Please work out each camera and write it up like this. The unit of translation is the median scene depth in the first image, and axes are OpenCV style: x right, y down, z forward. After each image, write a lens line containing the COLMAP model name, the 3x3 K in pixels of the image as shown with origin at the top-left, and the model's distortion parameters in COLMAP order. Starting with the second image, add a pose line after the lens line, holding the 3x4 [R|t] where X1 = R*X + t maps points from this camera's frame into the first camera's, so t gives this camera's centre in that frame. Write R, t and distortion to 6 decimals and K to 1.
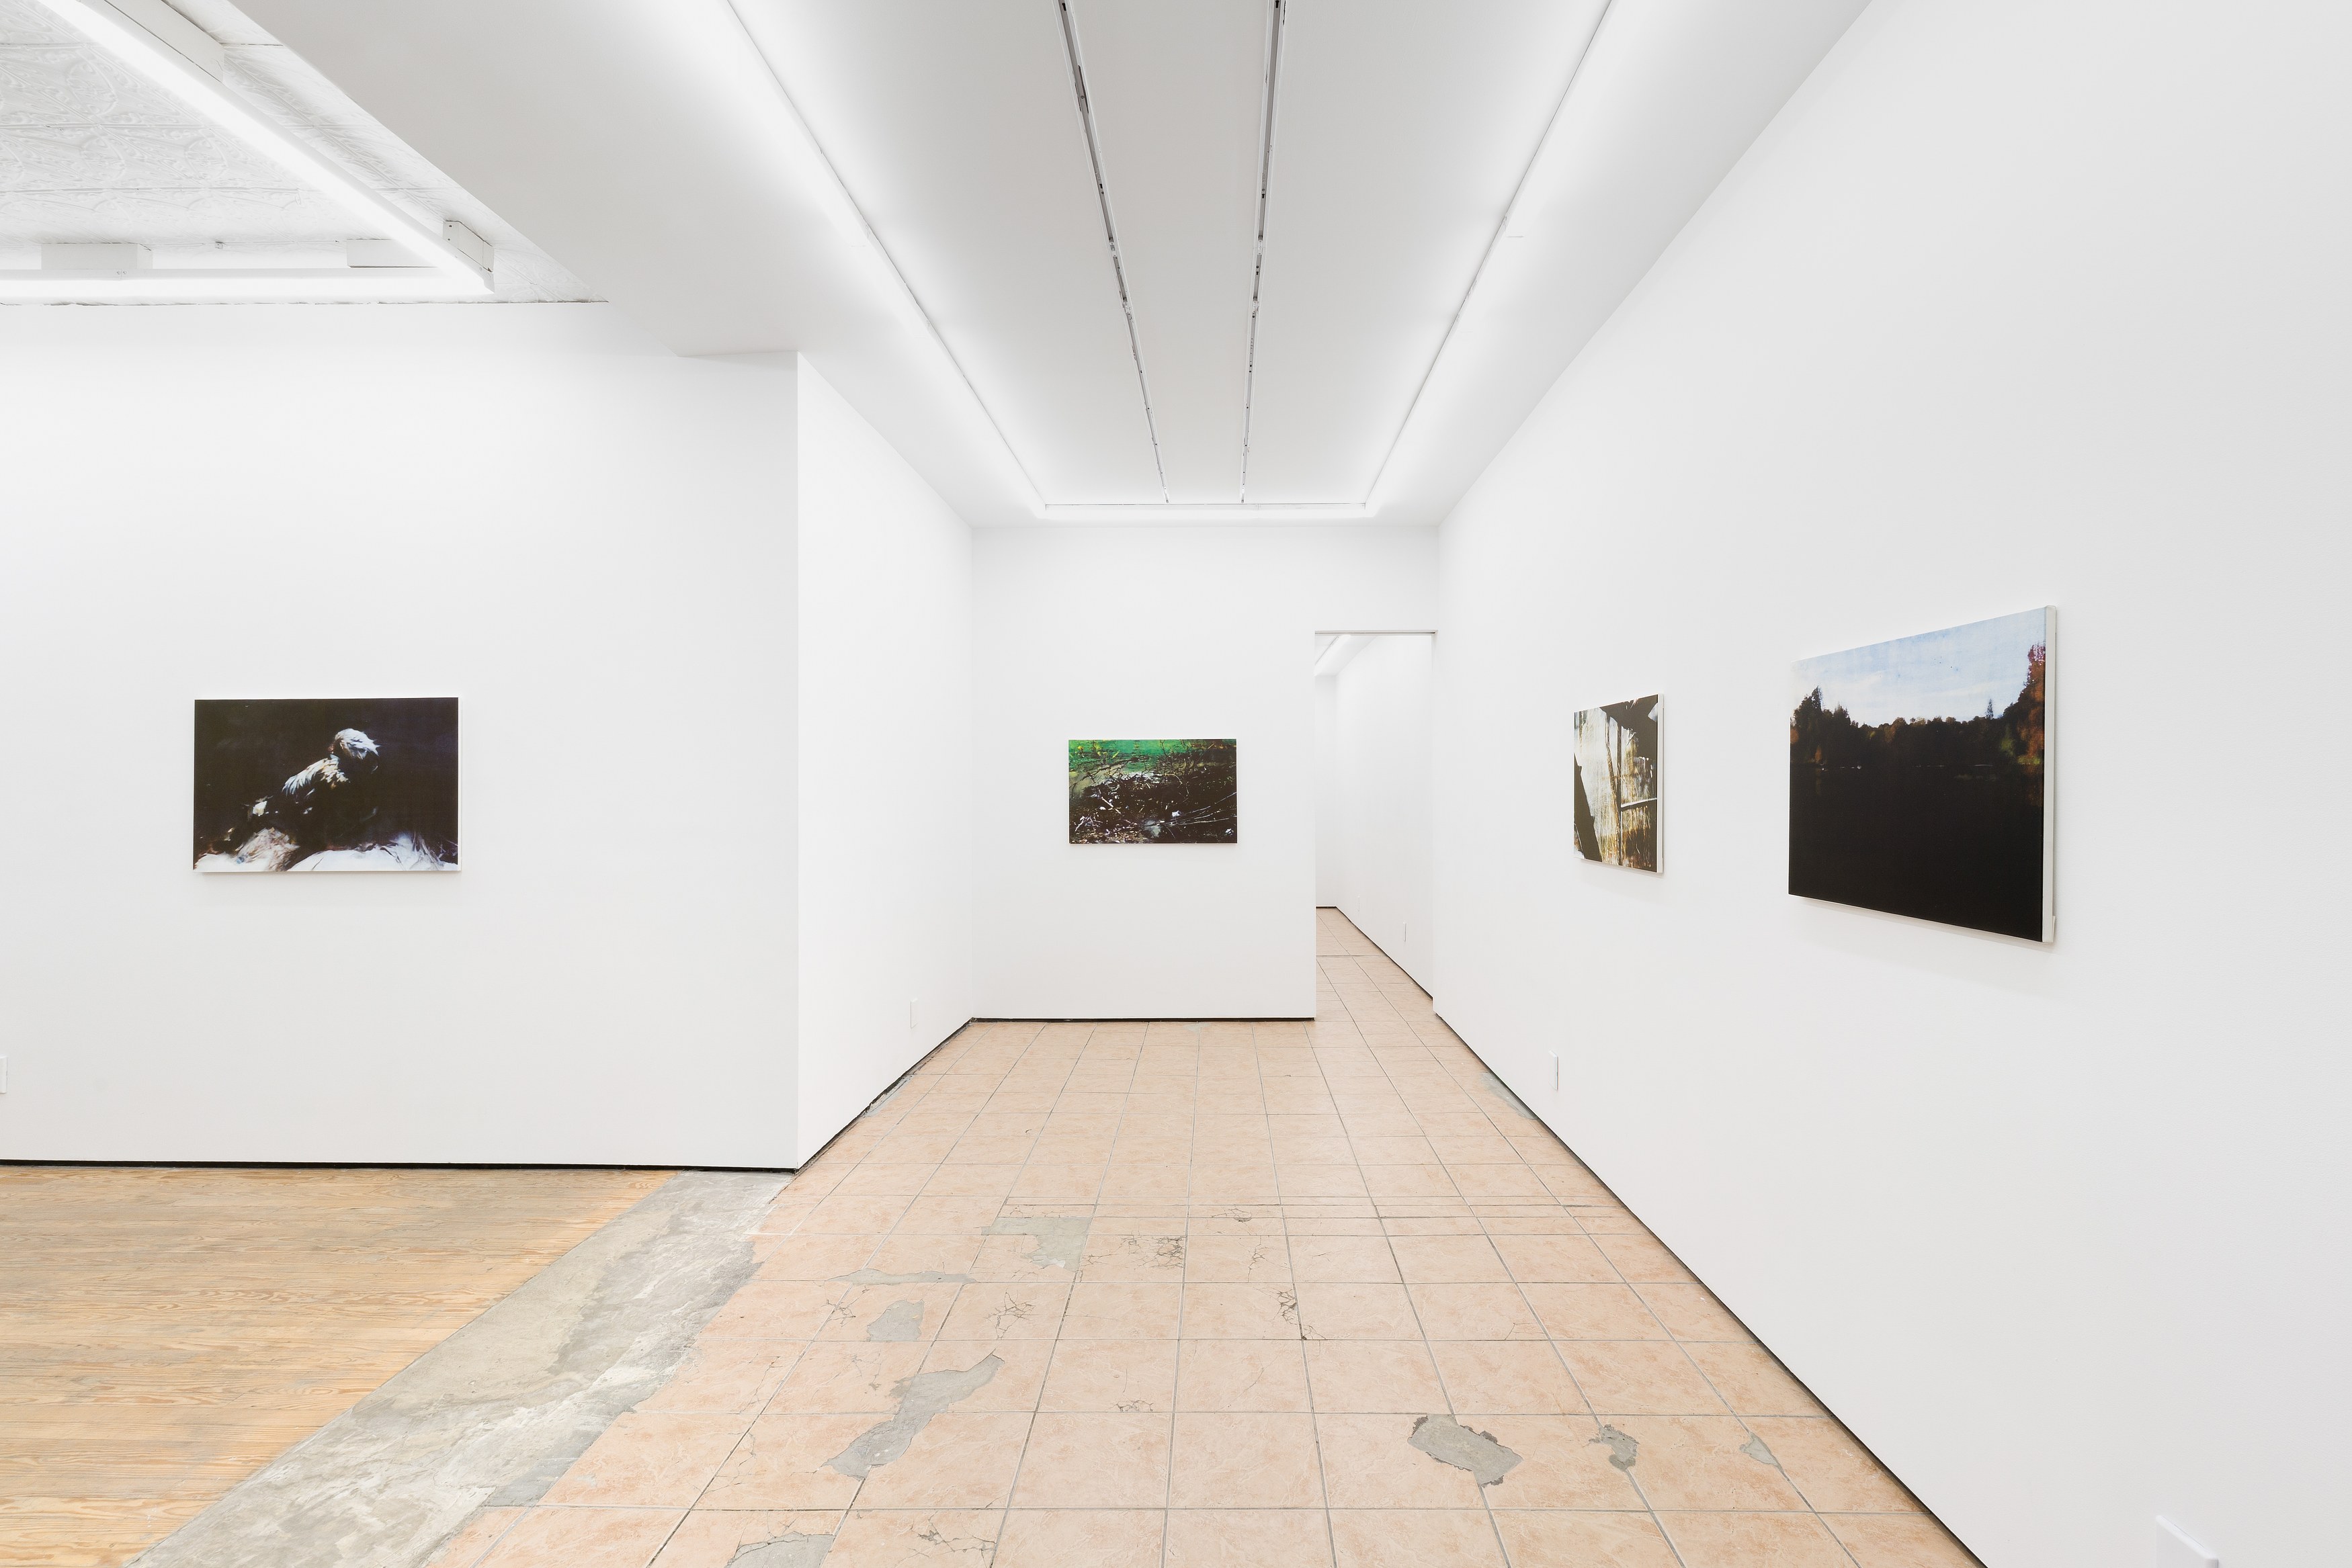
lens RADIAL K [[1041.6, 0, 1198.9], [0, 1041.6, 782.6], [0, 0, 1]] dist [-0.002384, 0.001386]
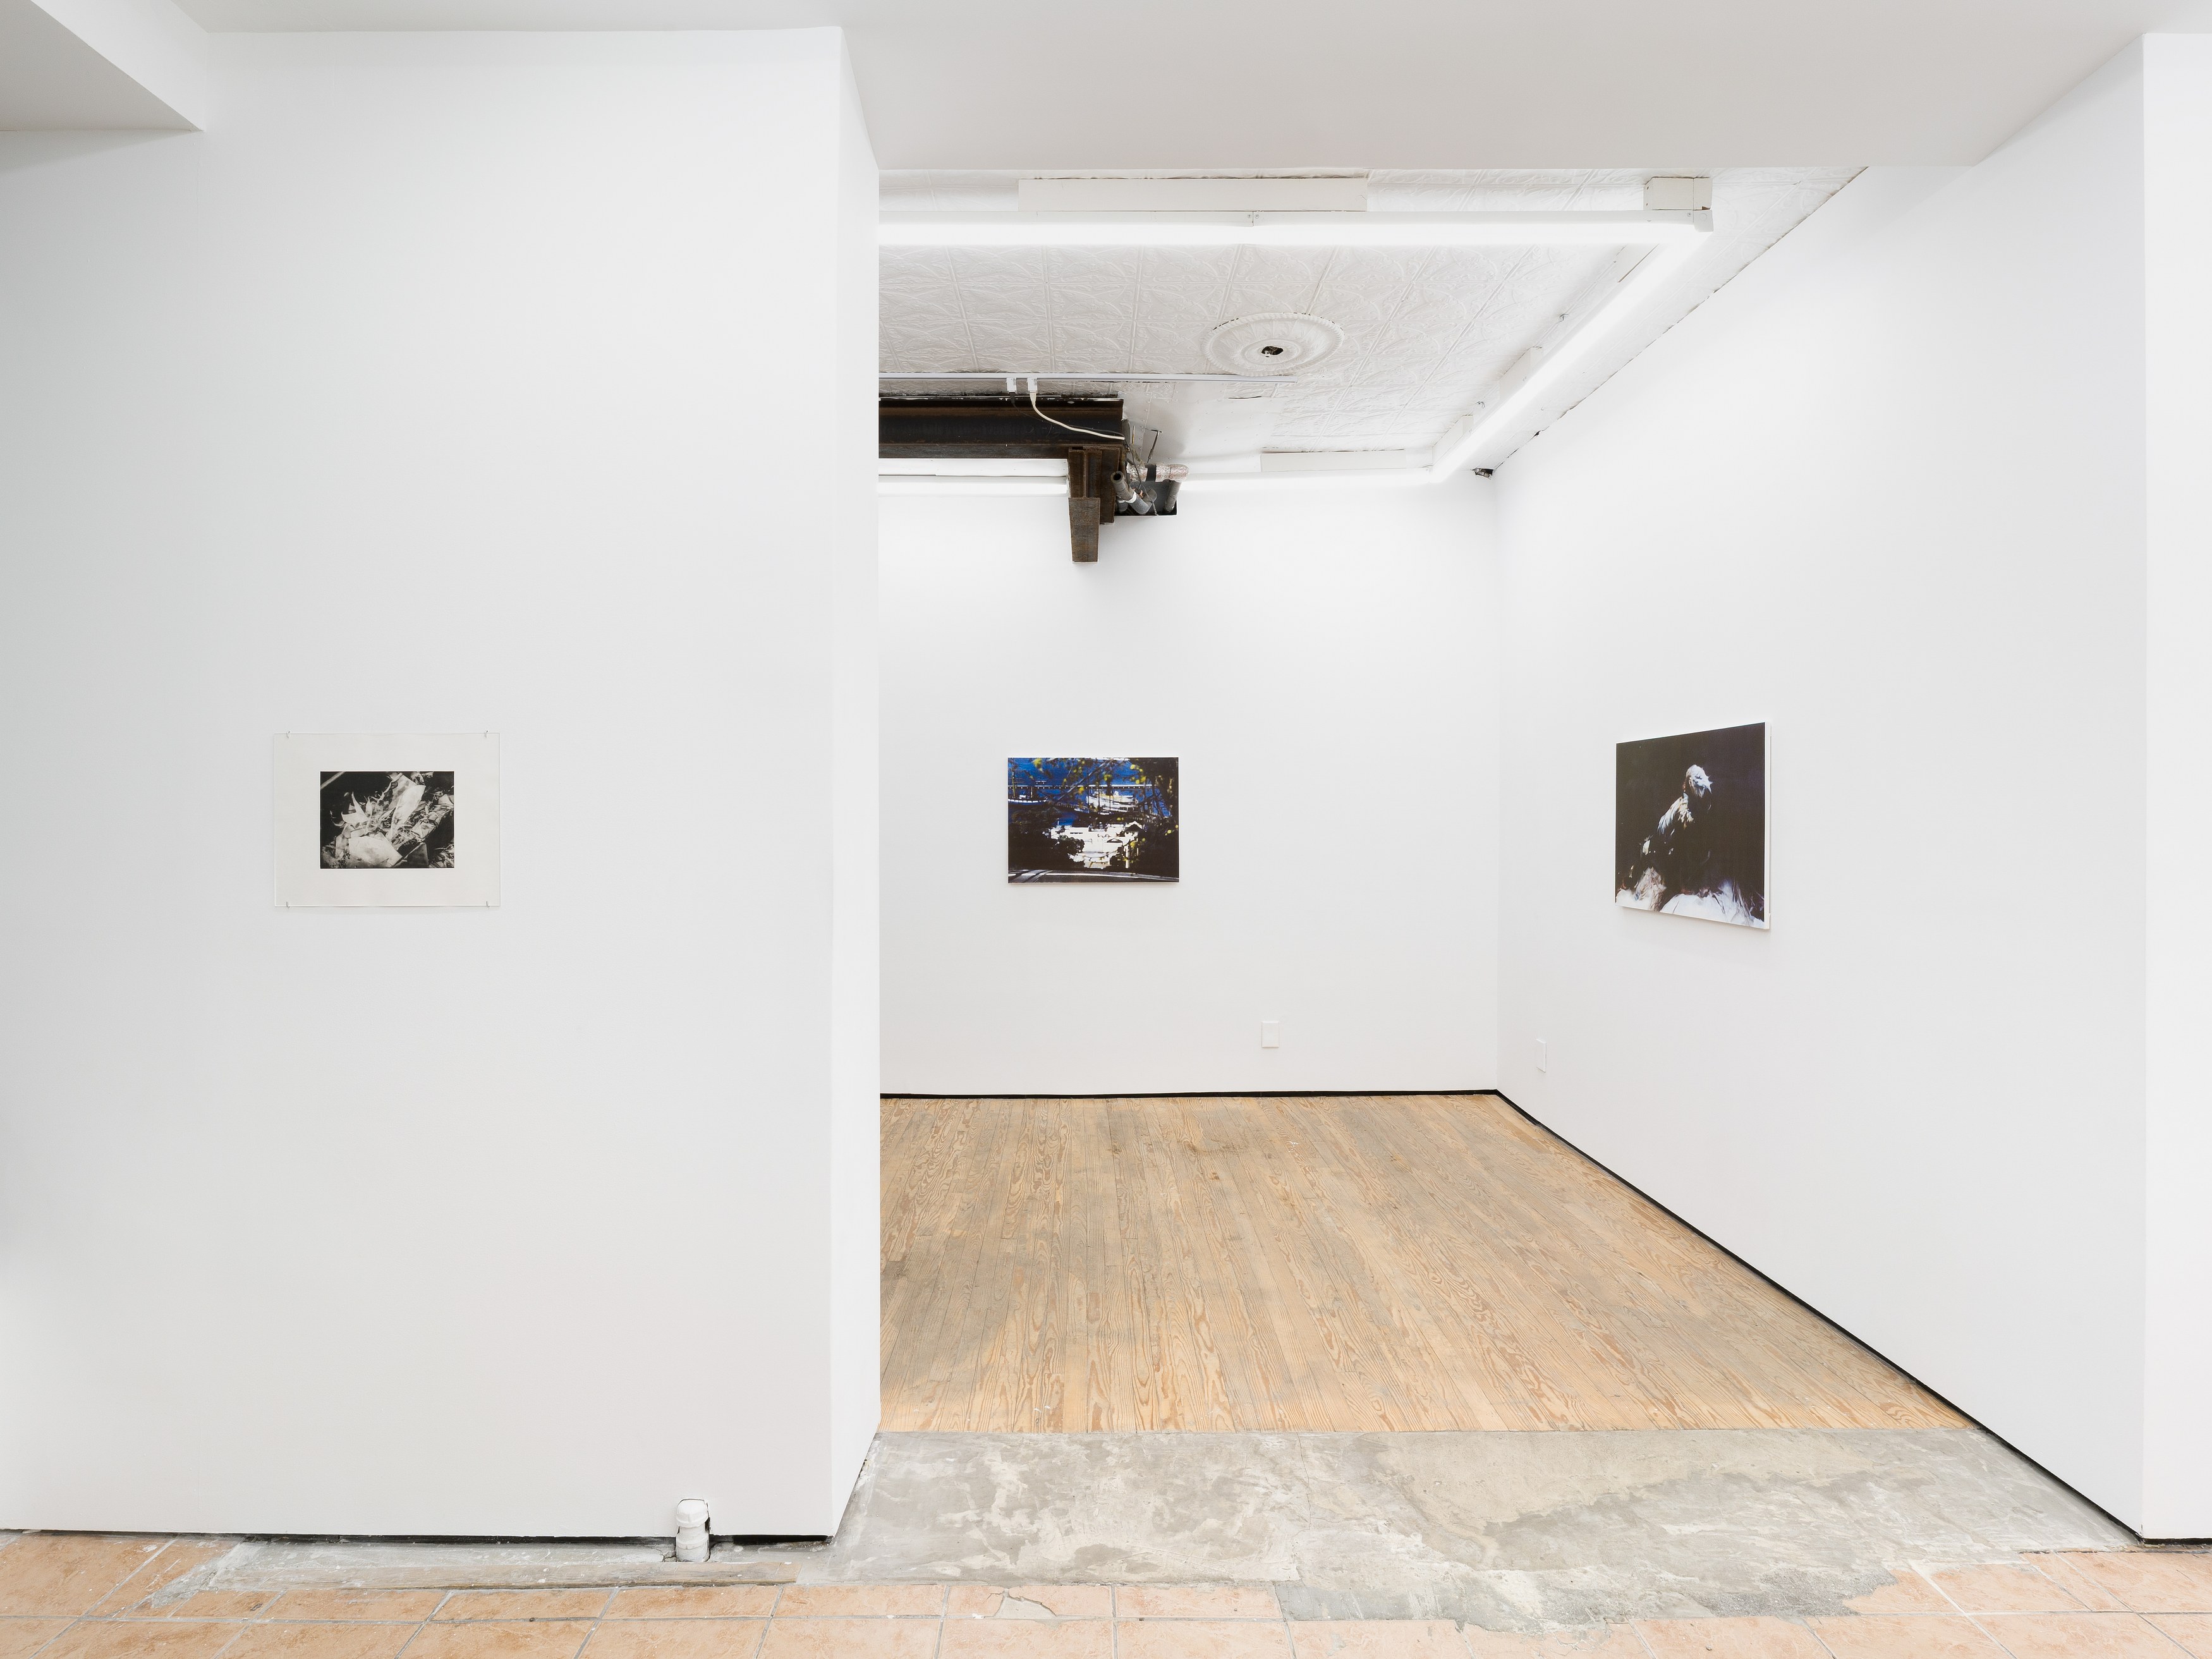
lens RADIAL K [[1151.9, 0, 1092.1], [0, 1151.9, 816.3], [0, 0, 1]] dist [-0.005283, 0.002692]
pose [[0.025114, 0.003734, -0.999678, 0.202001], [0.006722, 0.999970, 0.003904, -0.013413], [0.999662, -0.006817, 0.025088, 0.435076]]
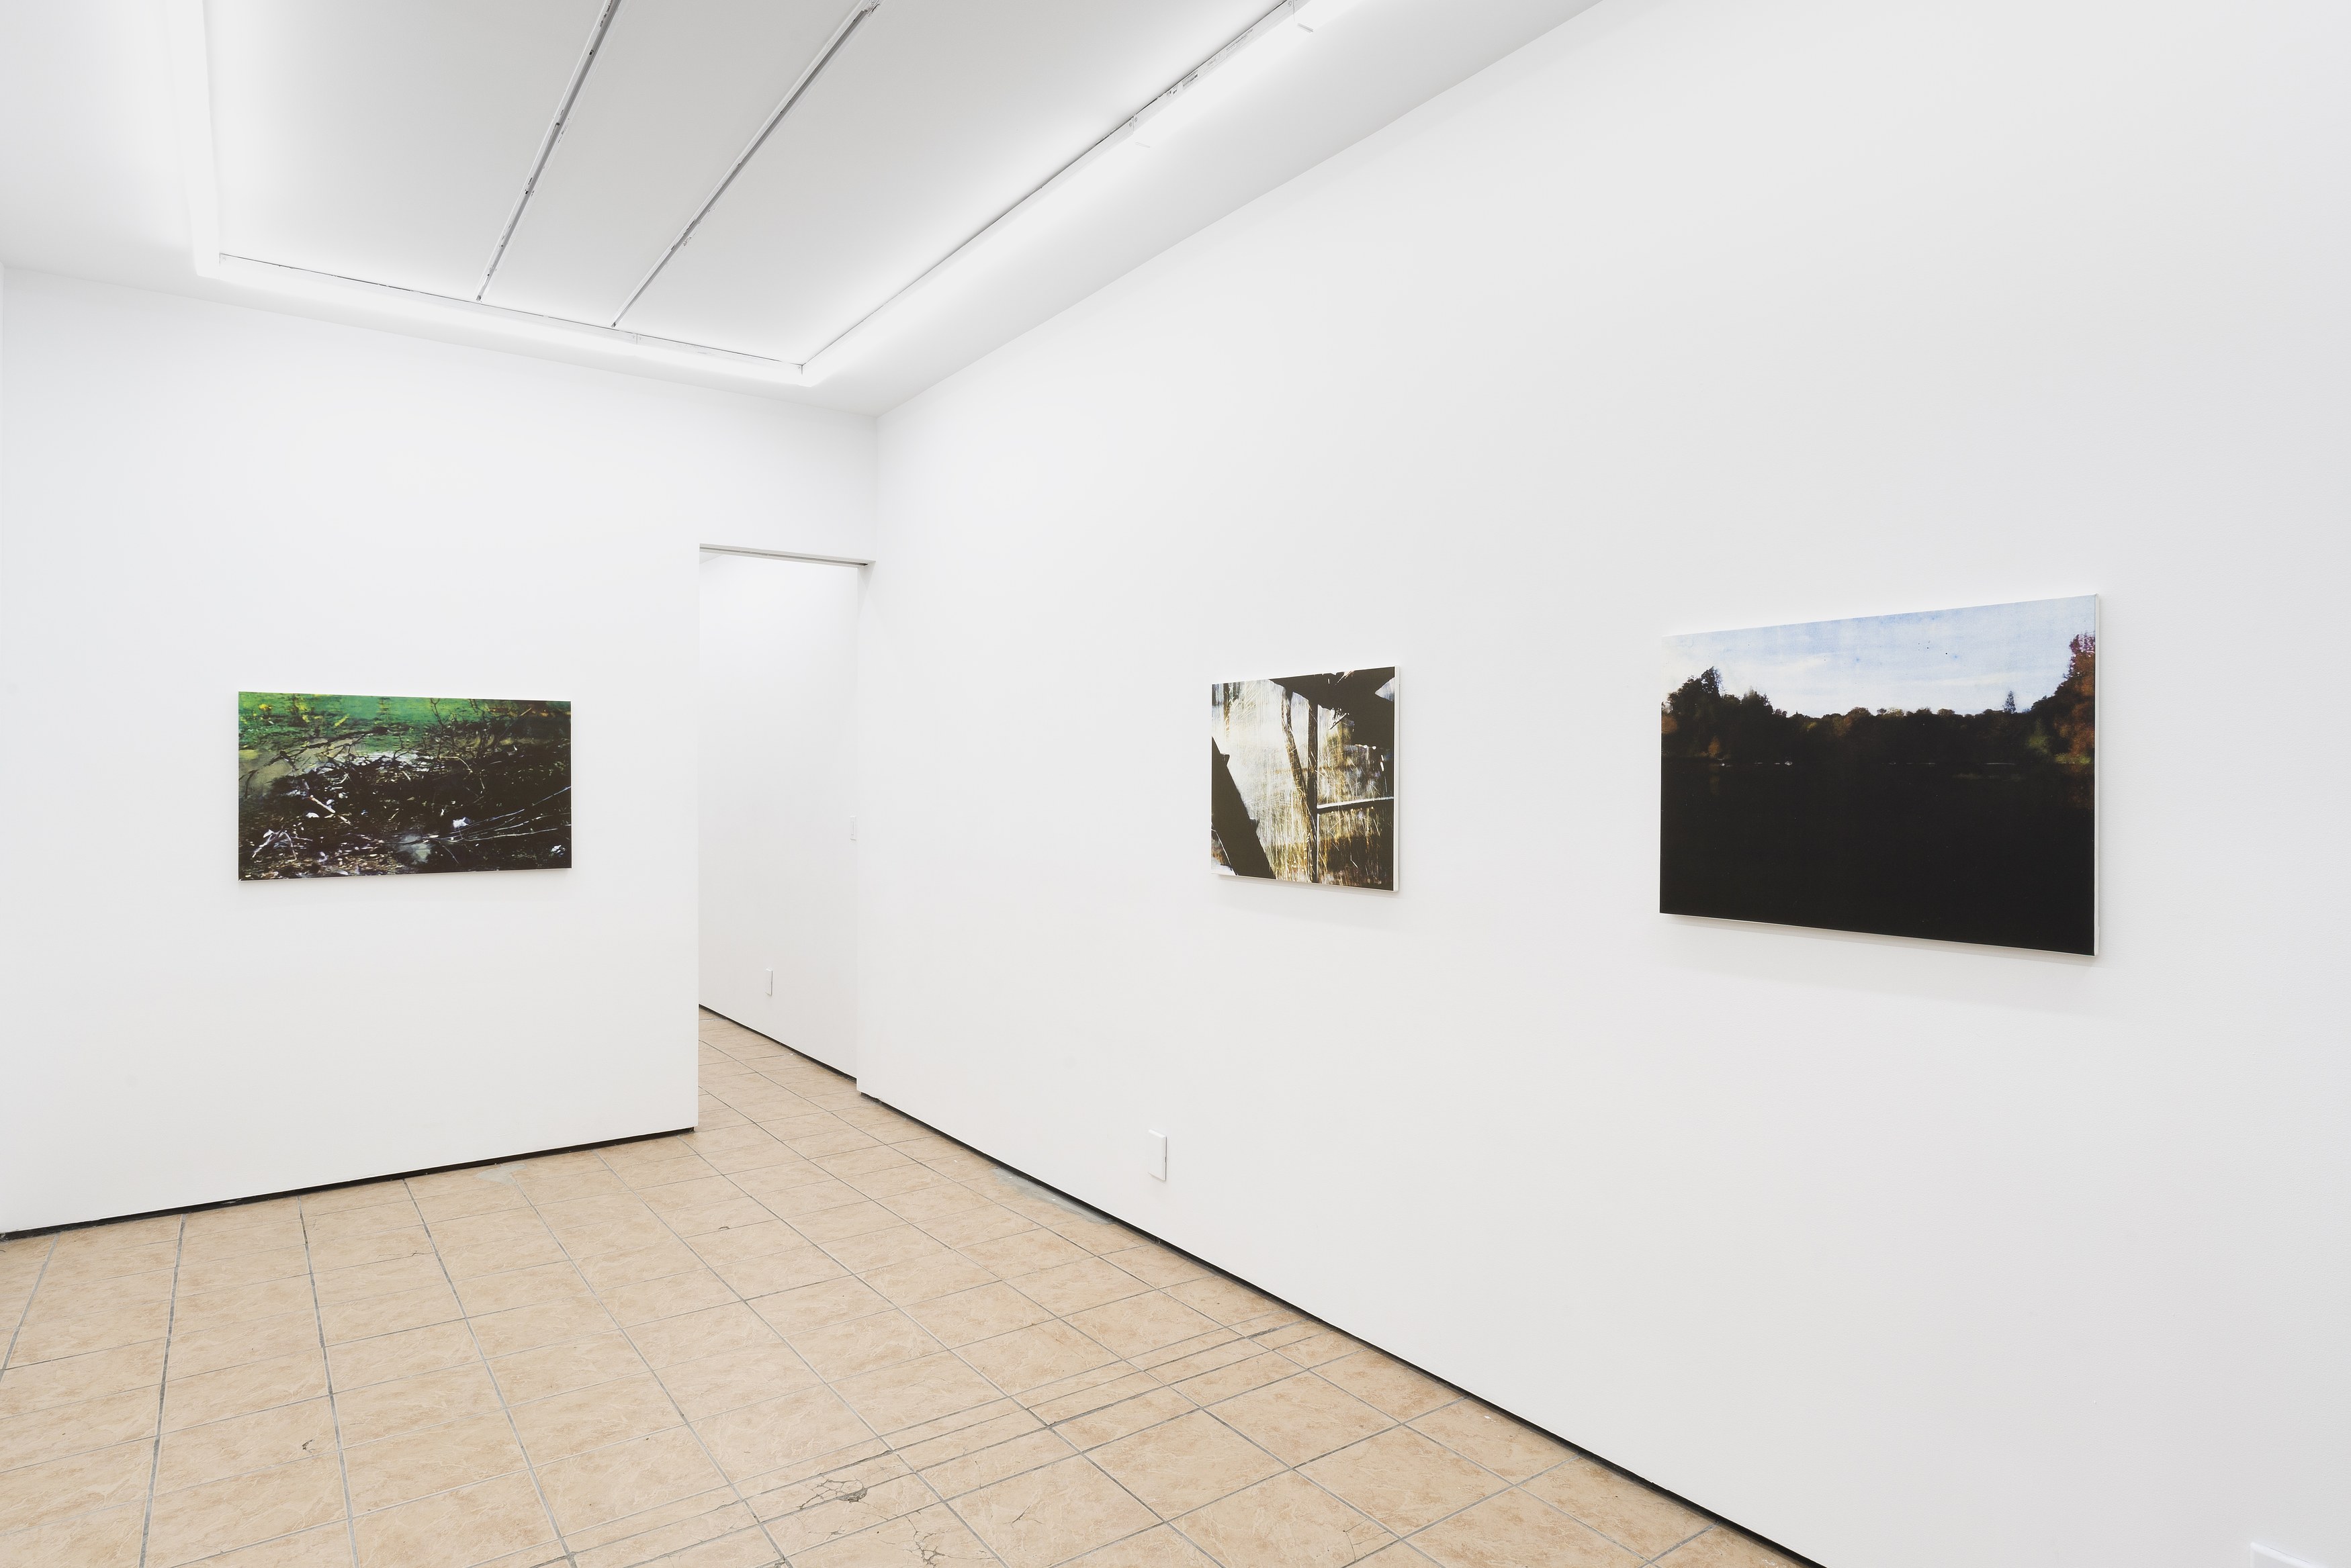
lens RADIAL K [[1307.5, 0, 1195.9], [0, 1307.5, 766.6], [0, 0, 1]] dist [0.001894, -0.002124]
pose [[0.796941, 0.008942, 0.603991, -0.234844], [-0.006702, 0.999960, -0.005963, -0.001168], [-0.604020, 0.000704, 0.796969, 0.244817]]
